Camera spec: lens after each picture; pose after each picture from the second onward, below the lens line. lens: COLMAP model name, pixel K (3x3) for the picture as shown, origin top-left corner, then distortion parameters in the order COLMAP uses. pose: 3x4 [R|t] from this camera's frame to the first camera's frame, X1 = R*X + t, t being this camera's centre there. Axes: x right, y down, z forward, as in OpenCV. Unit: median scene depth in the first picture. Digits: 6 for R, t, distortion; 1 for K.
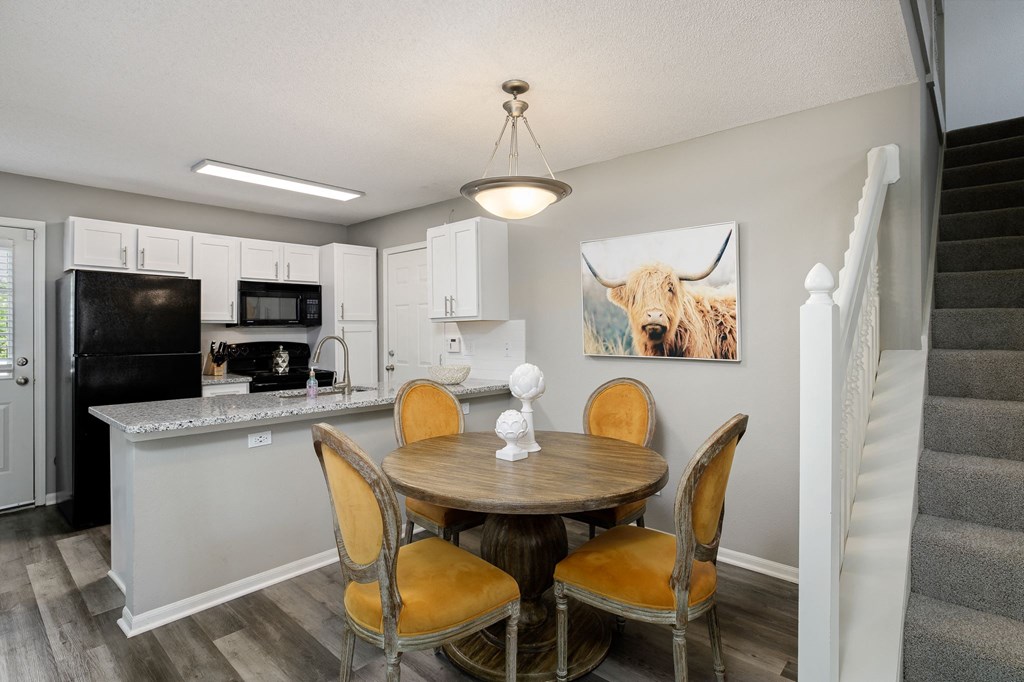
lens RADIAL K [[521.9, 0, 507.6], [0, 521.9, 332.9], [0, 0, 1]] dist [-0.002303, 0.000637]
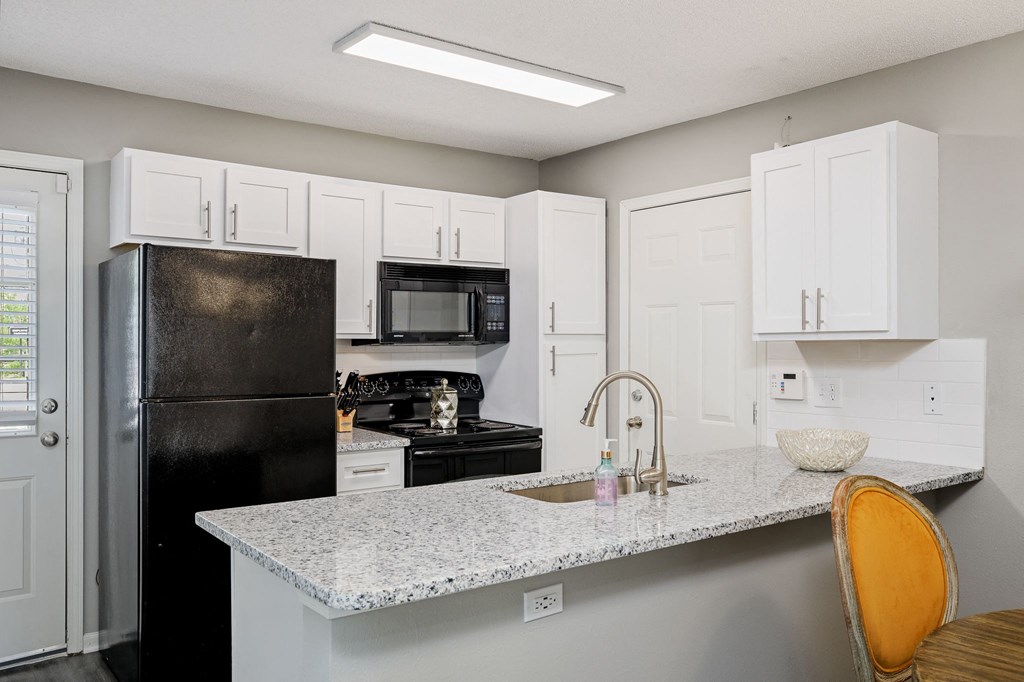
lens RADIAL K [[816.1, 0, 514.8], [0, 816.1, 366.8], [0, 0, 1]] dist [-0.006966, -0.001307]
pose [[0.984201, 0.013607, -0.176532, -0.245569], [-0.008670, 0.999550, 0.028707, -0.016550], [0.176843, -0.026722, 0.983876, 0.190869]]
